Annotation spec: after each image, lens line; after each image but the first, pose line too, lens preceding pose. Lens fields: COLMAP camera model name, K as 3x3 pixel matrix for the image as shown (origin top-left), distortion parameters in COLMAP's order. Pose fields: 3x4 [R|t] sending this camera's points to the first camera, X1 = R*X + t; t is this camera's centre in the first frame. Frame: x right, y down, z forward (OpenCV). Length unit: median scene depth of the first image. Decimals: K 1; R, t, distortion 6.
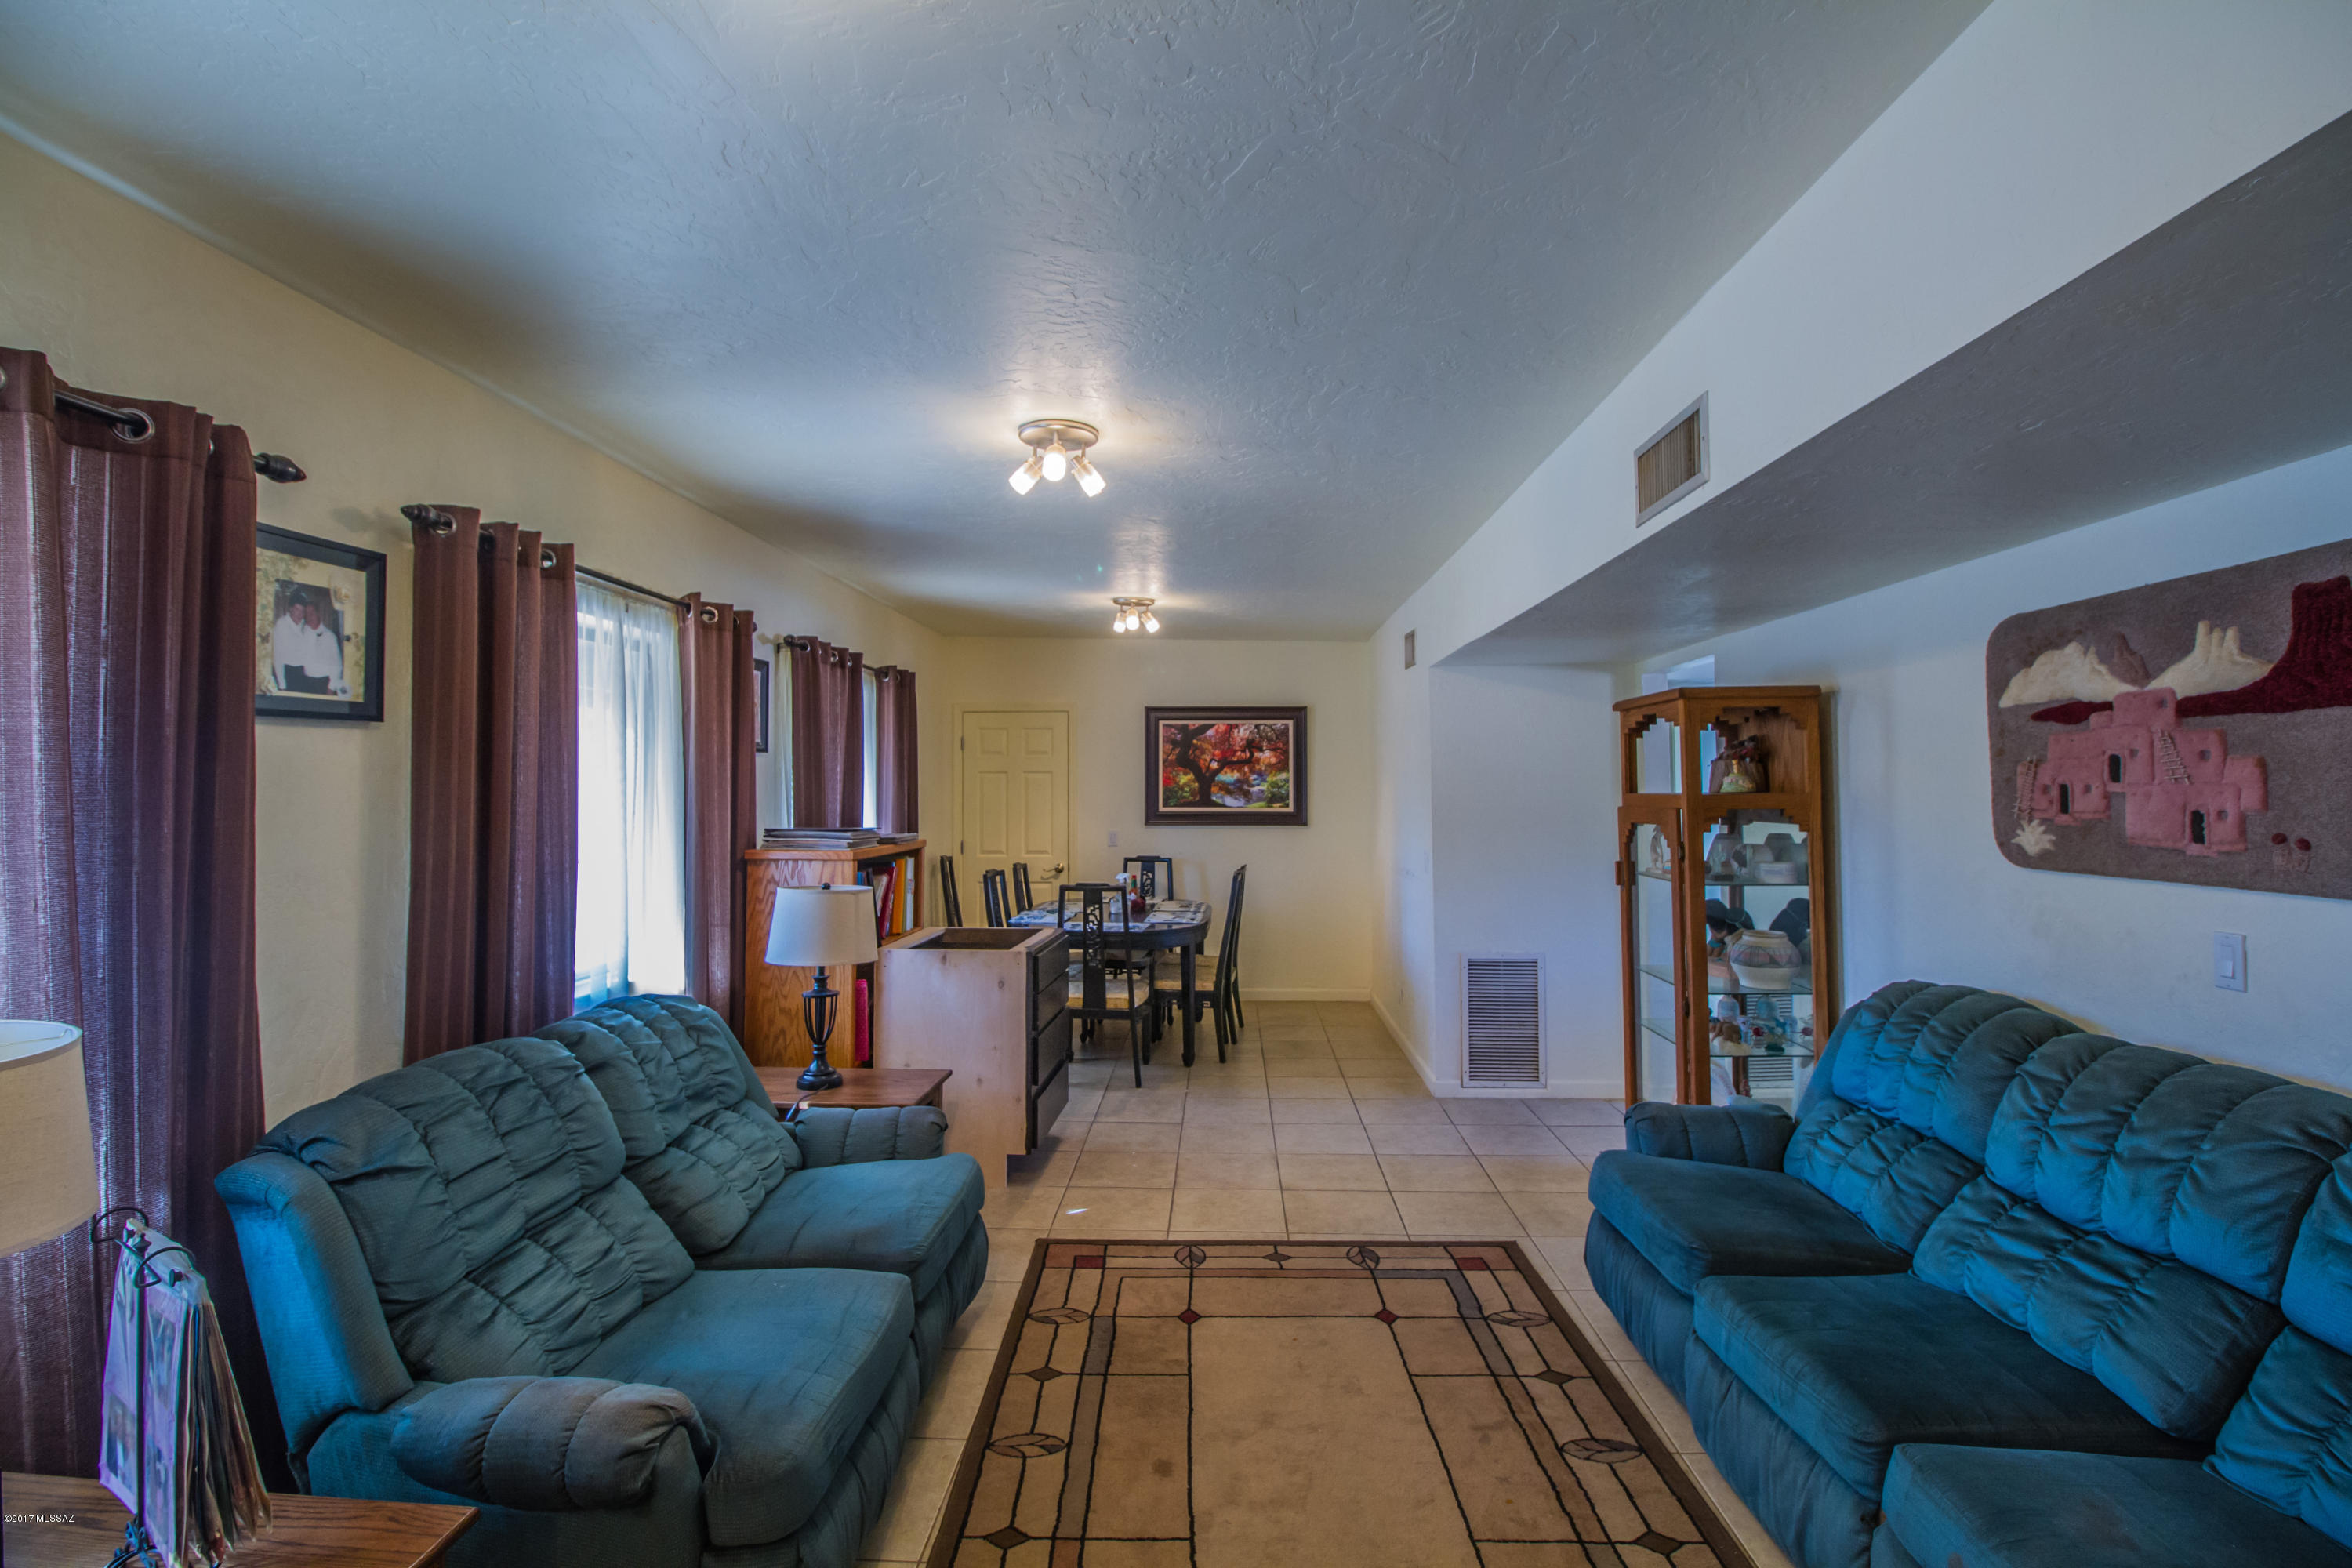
lens RADIAL K [[1093.8, 0, 1178.1], [0, 1093.8, 779.2], [0, 0, 1]] dist [0.000059, 0.000001]
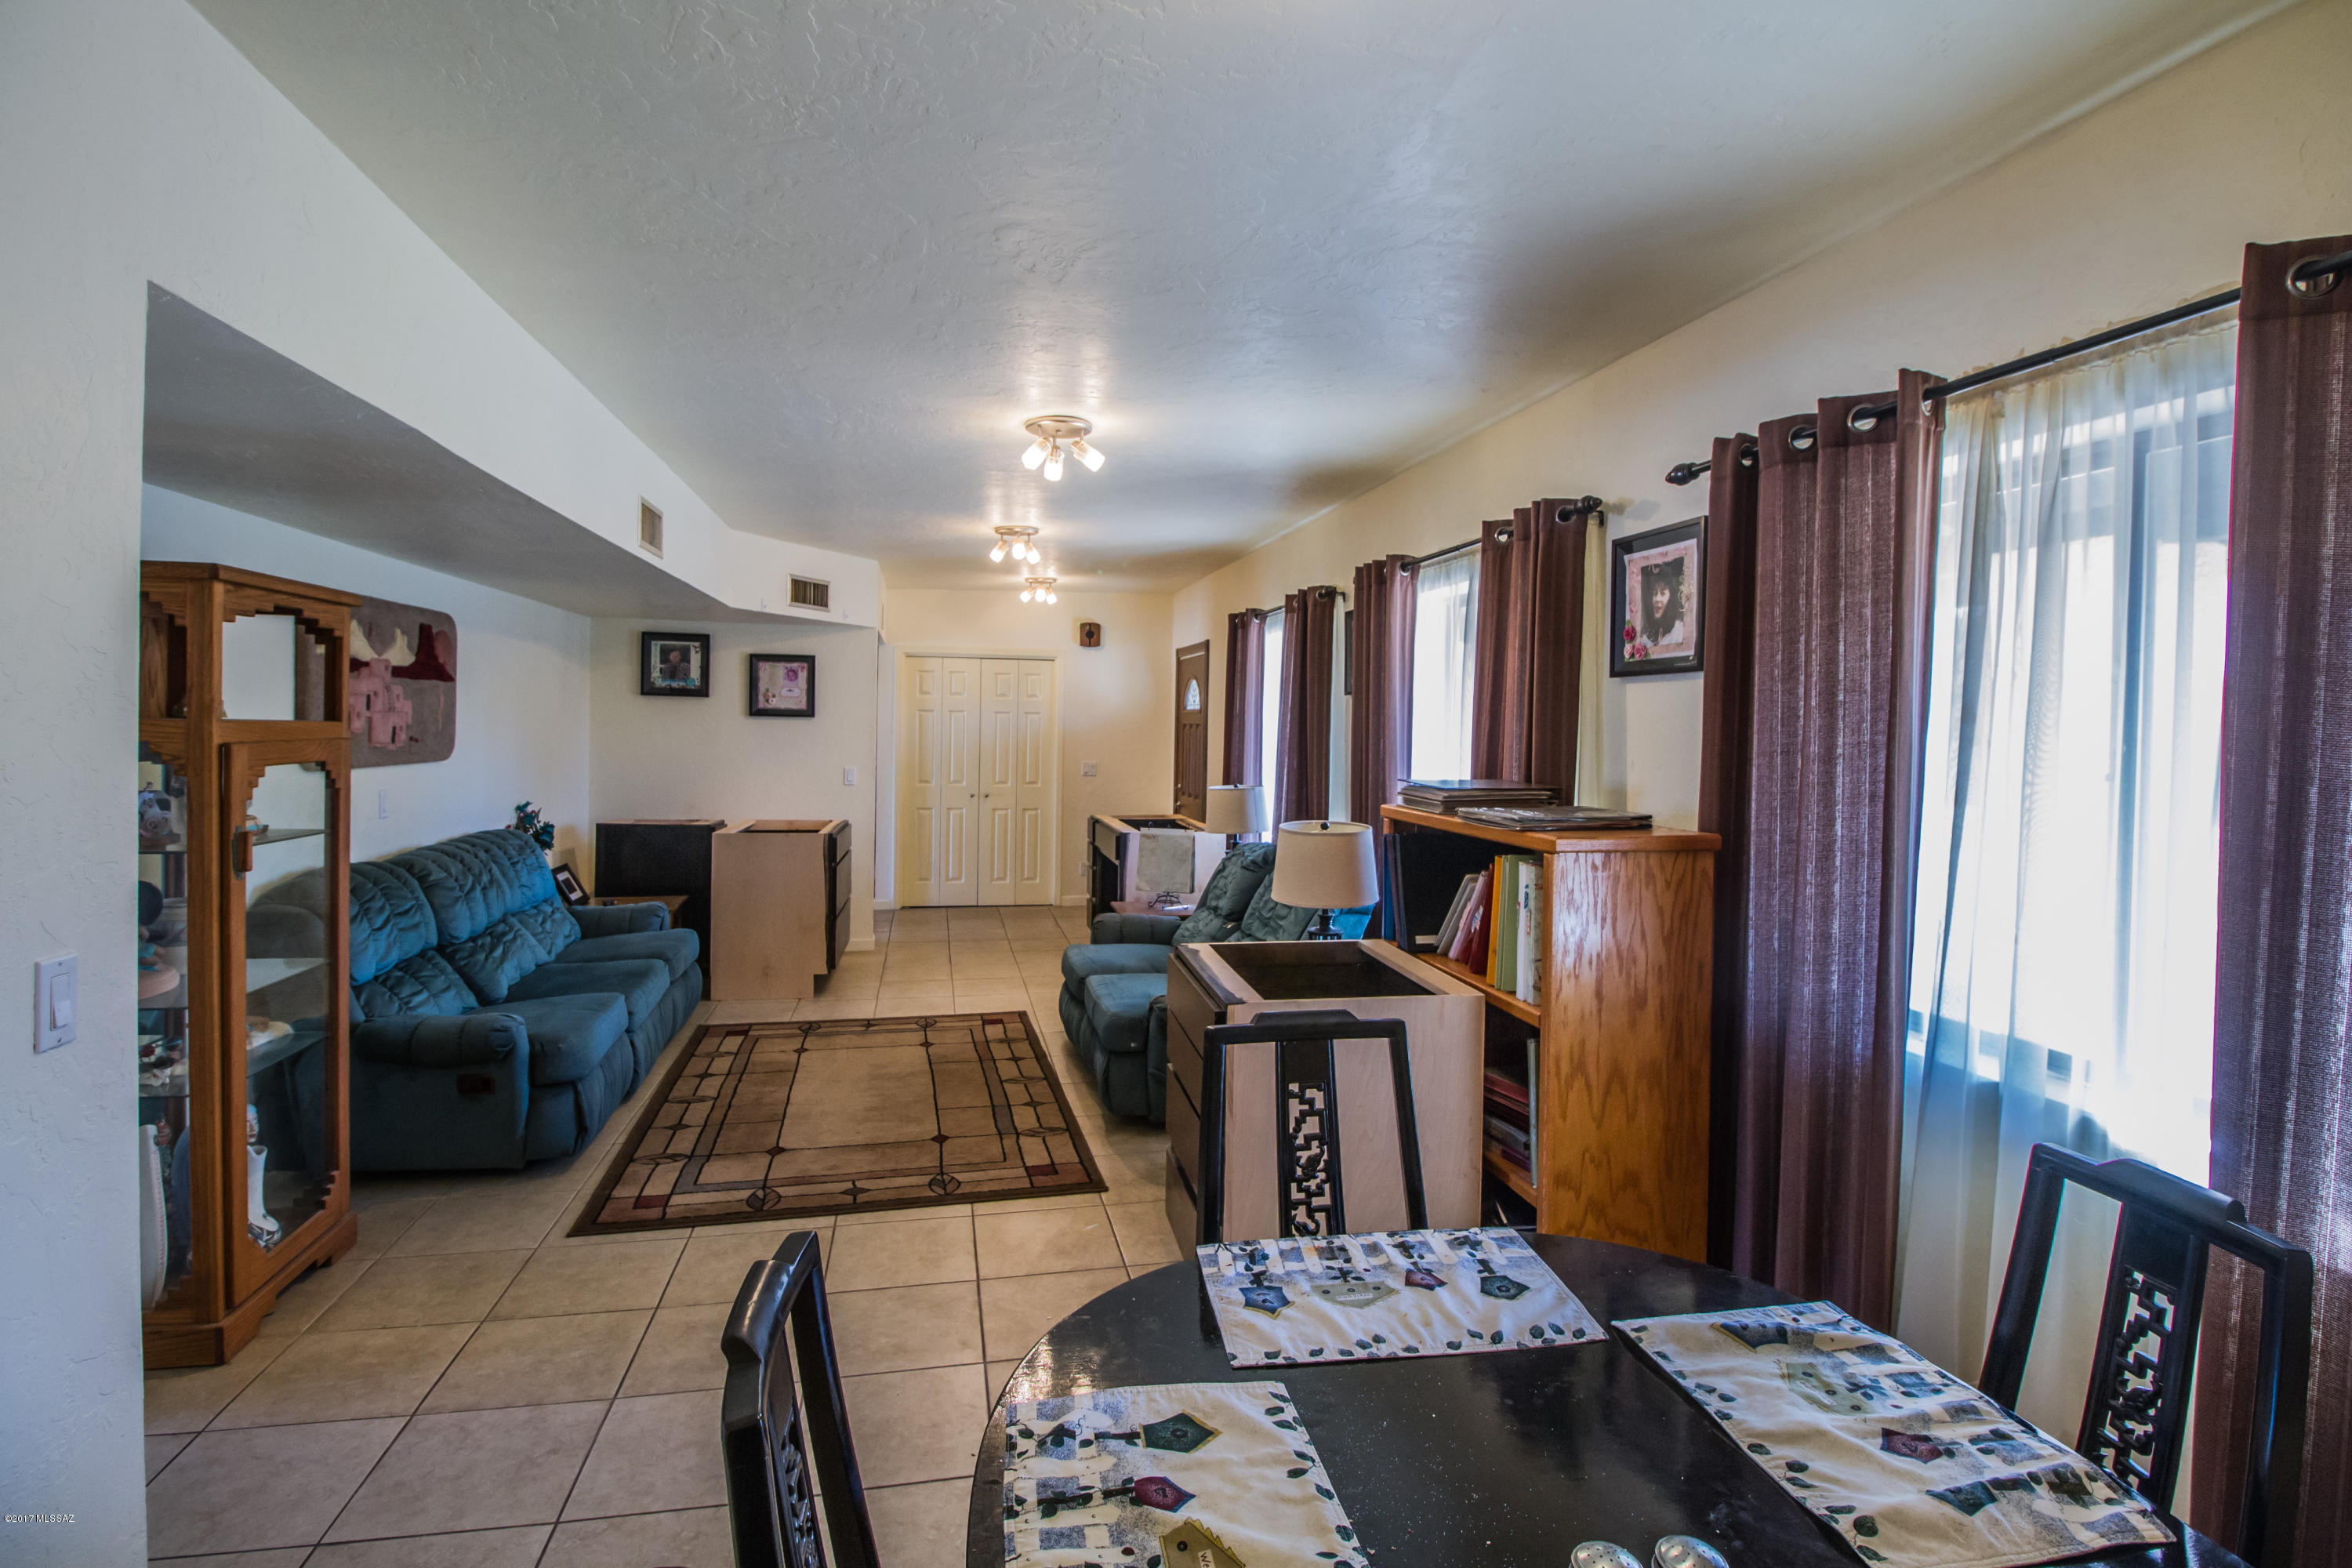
lens RADIAL K [[1093.8, 0, 1177.1], [0, 1093.8, 771.8], [0, 0, 1]] dist [0.000059, 0.000001]
pose [[-0.965024, -0.001211, -0.262158, 0.078068], [-0.010023, 0.999429, 0.032279, 0.022628], [0.261970, 0.033777, -0.964485, 2.272343]]
